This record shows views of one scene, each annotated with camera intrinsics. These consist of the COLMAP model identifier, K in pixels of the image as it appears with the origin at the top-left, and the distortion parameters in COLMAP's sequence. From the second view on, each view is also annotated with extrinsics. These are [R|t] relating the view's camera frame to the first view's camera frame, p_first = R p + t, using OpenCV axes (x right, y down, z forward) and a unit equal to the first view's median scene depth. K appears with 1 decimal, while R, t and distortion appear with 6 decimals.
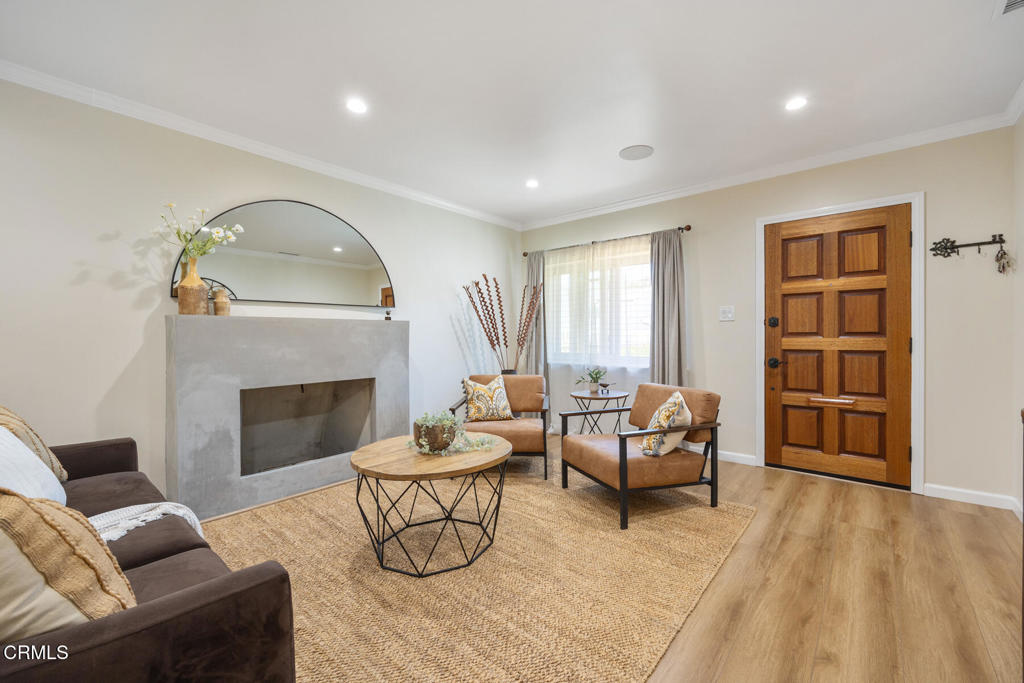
lens RADIAL K [[455.8, 0, 512.0], [0, 455.8, 340.5], [0, 0, 1]] dist [0.001380, 0.000010]
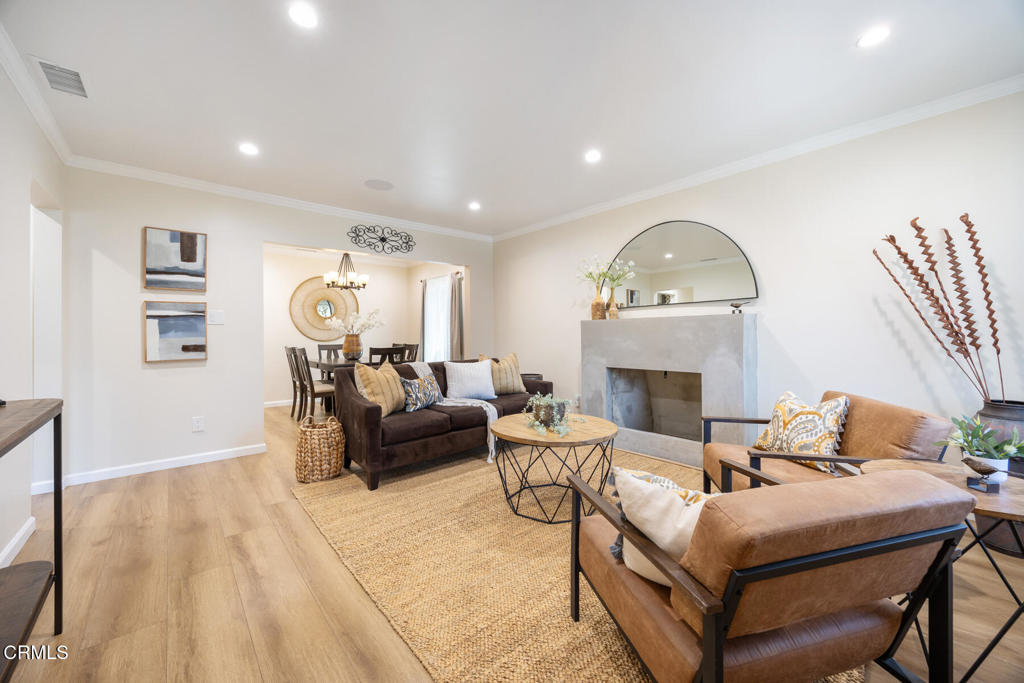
lens RADIAL K [[390.3, 0, 511.8], [0, 390.3, 336.5], [0, 0, 1]] dist [-0.002524, -0.000084]
pose [[-0.174170, 0.008929, -0.984675, 0.590482], [-0.001999, 0.999954, 0.009422, -0.005469], [0.984714, 0.003609, -0.174144, 0.718617]]
